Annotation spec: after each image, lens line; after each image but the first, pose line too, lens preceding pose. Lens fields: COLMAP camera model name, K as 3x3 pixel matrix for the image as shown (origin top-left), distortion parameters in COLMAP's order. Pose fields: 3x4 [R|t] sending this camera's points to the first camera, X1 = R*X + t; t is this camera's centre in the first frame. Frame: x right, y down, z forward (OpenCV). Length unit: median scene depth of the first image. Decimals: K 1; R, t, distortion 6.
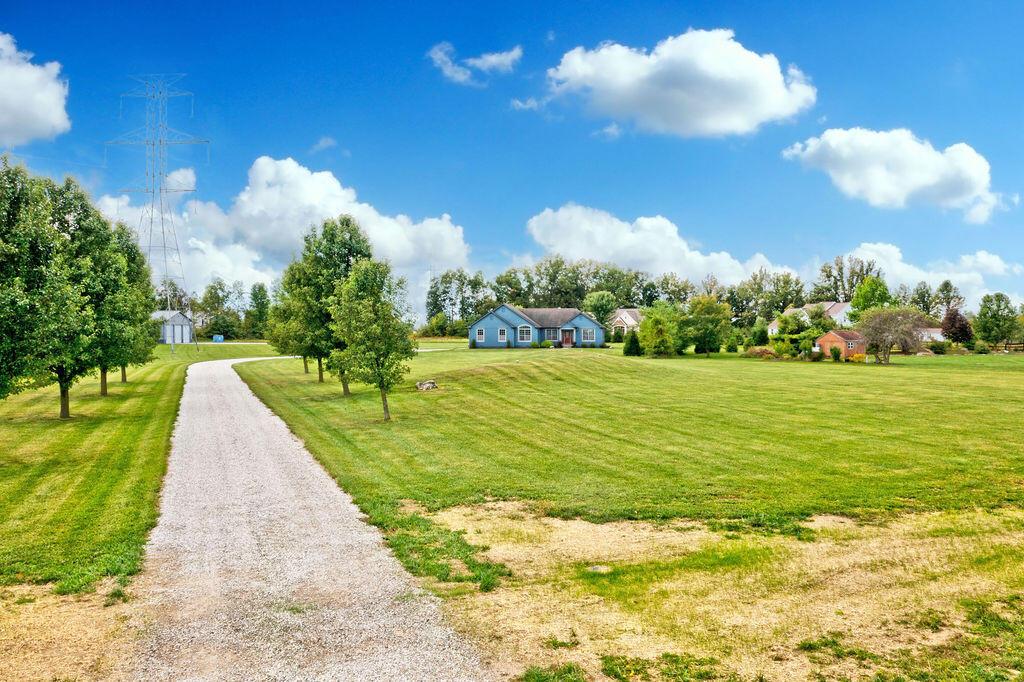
lens RADIAL K [[798.2, 0, 515.1], [0, 798.2, 343.3], [0, 0, 1]] dist [-0.035603, 0.009643]
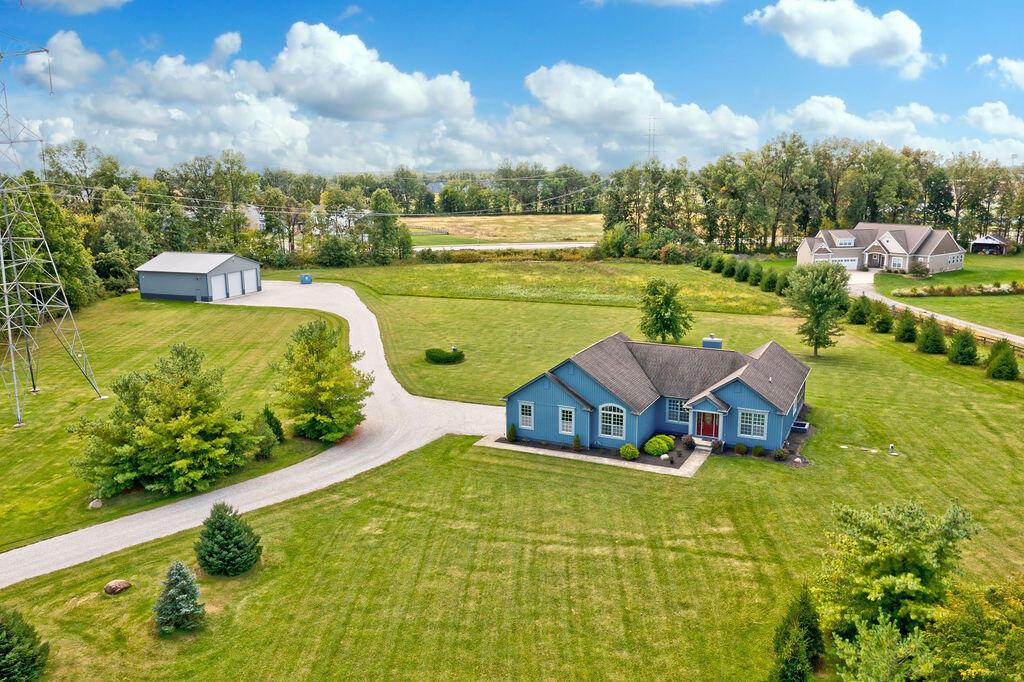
lens RADIAL K [[798.2, 0, 505.3], [0, 798.2, 339.2], [0, 0, 1]] dist [-0.035603, 0.009643]
pose [[0.945794, 0.058854, -0.319389, 0.101033], [0.003263, 0.981671, 0.190556, -0.151593], [0.324750, -0.181268, 0.928267, 0.522142]]
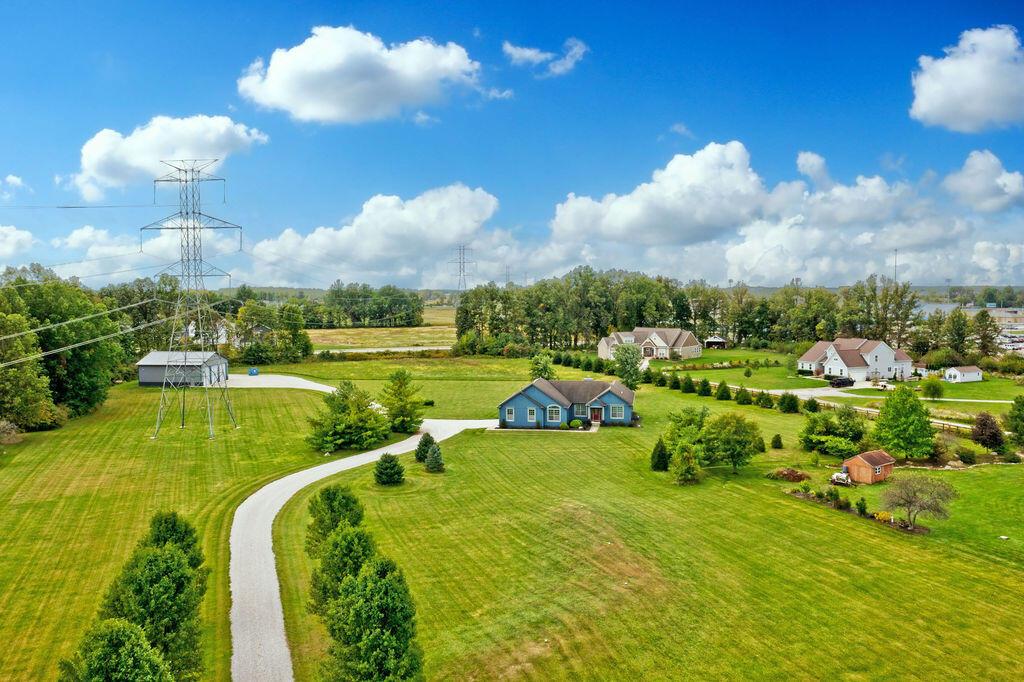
lens RADIAL K [[798.2, 0, 516.1], [0, 798.2, 333.7], [0, 0, 1]] dist [-0.035603, 0.009643]
pose [[0.999355, 0.001391, -0.035889, 0.000395], [-0.000002, 0.999251, 0.038685, -0.148940], [0.035916, -0.038660, 0.998607, -0.008389]]
